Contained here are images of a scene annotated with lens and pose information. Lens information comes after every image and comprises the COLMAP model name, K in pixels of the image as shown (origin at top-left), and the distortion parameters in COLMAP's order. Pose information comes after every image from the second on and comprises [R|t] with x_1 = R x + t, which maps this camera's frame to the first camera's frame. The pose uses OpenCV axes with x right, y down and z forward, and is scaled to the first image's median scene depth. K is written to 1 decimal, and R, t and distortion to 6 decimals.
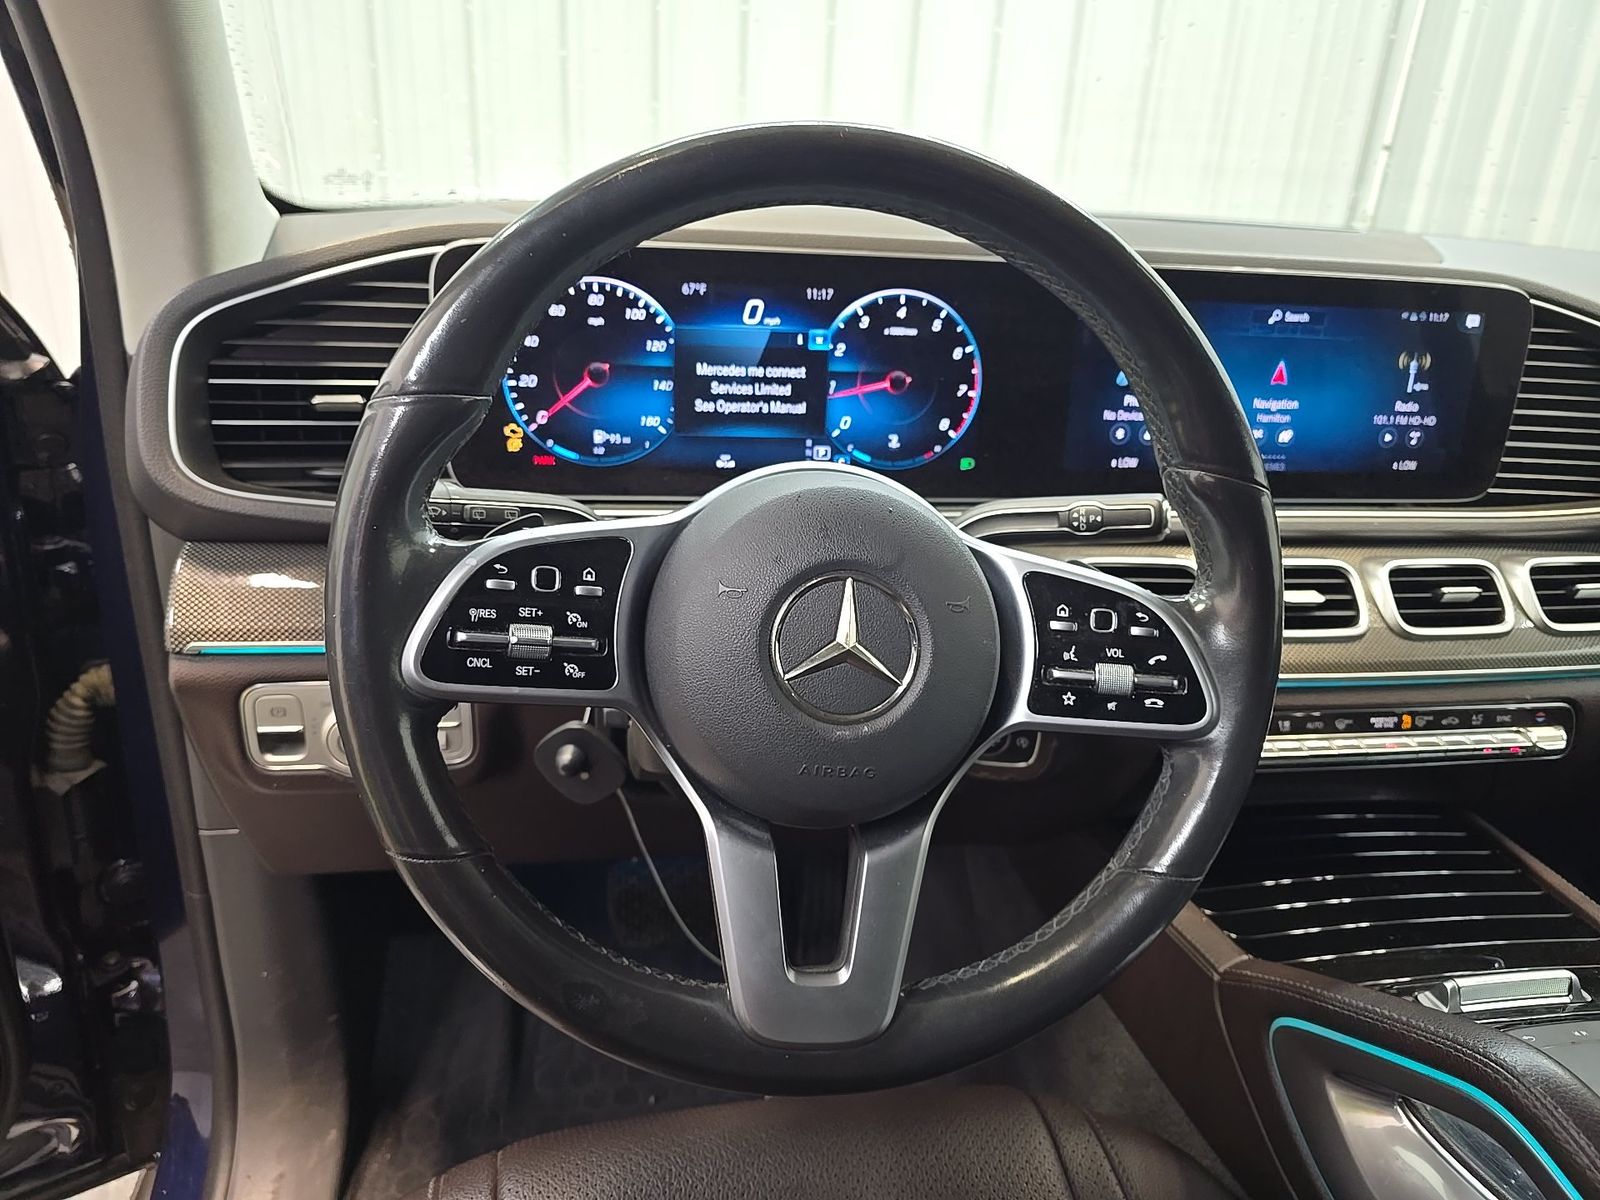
lens RADIAL K [[1089.6, 0, 810.1], [0, 1089.6, 605.6], [0, 0, 1]] dist [0.036097, -0.037436]
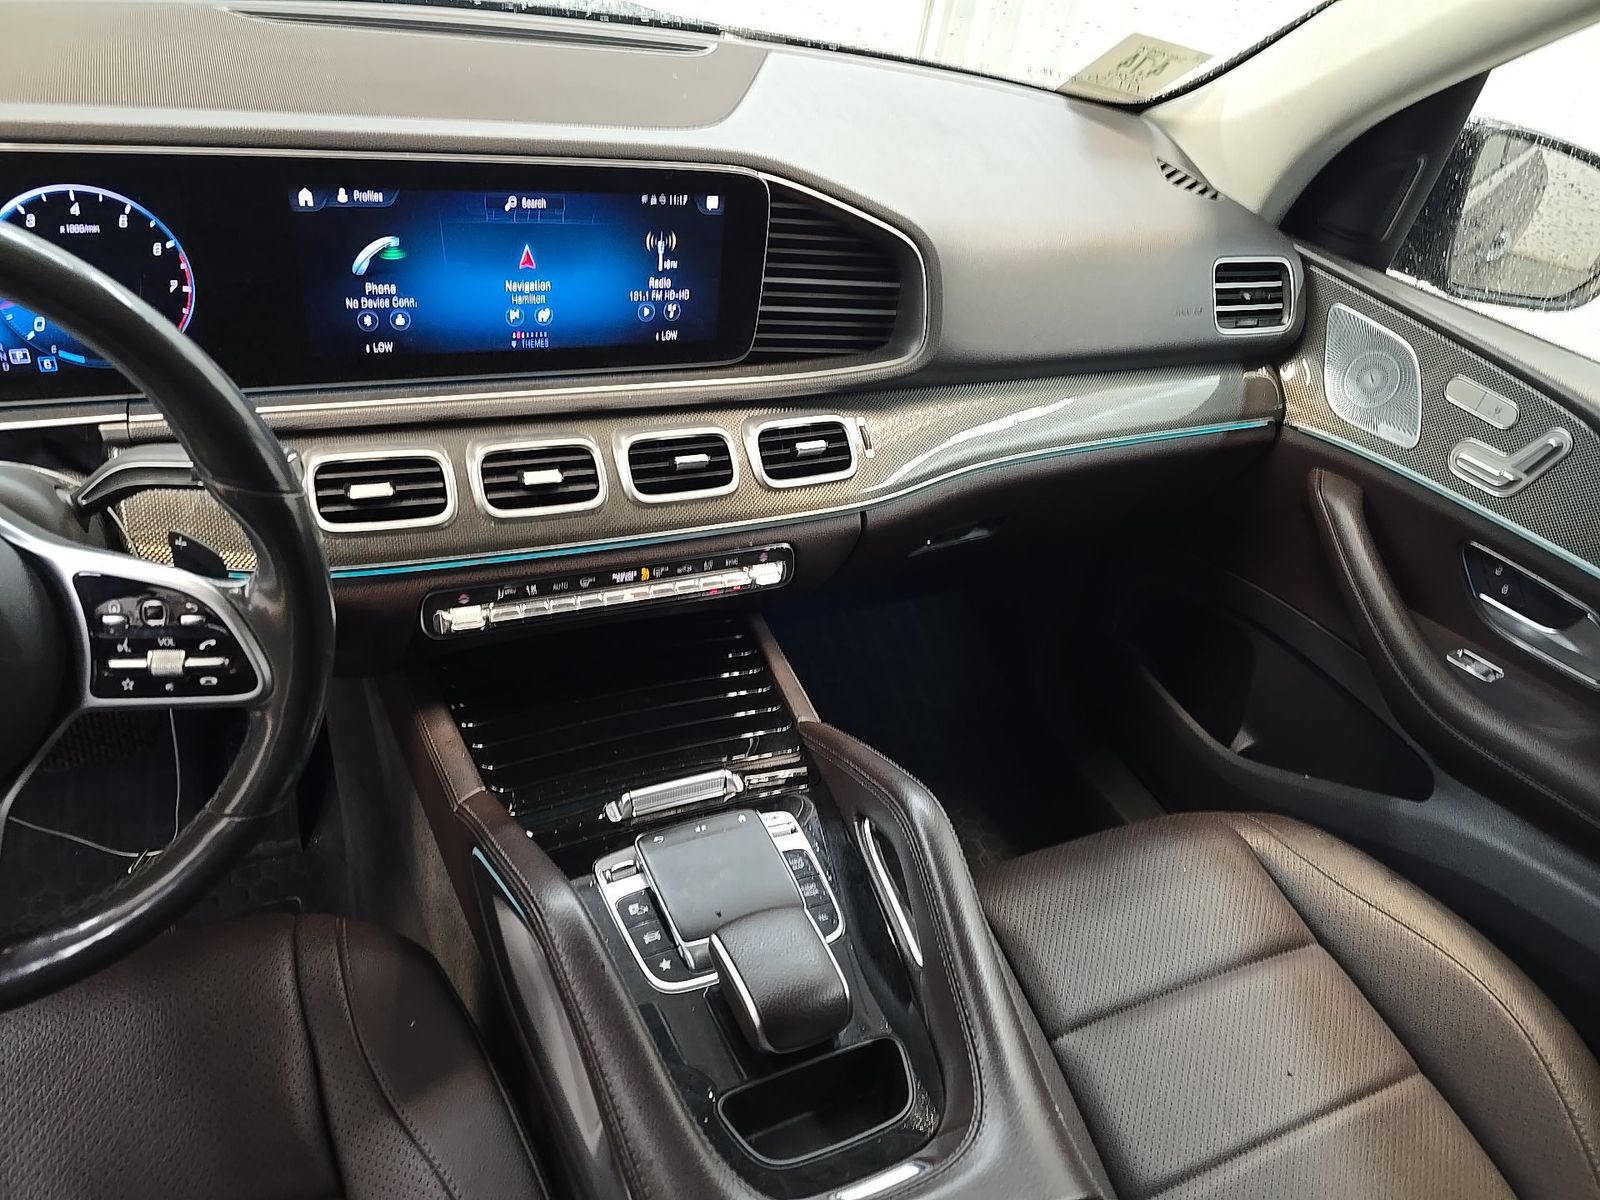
lens RADIAL K [[1089.6, 0, 800.0], [0, 1089.6, 615.7], [0, 0, 1]] dist [0.036097, -0.037436]
pose [[0.958240, -0.089003, 0.271764, 0.388339], [0.005519, 0.955911, 0.293604, -0.203055], [-0.285913, -0.279843, 0.916483, -0.150513]]
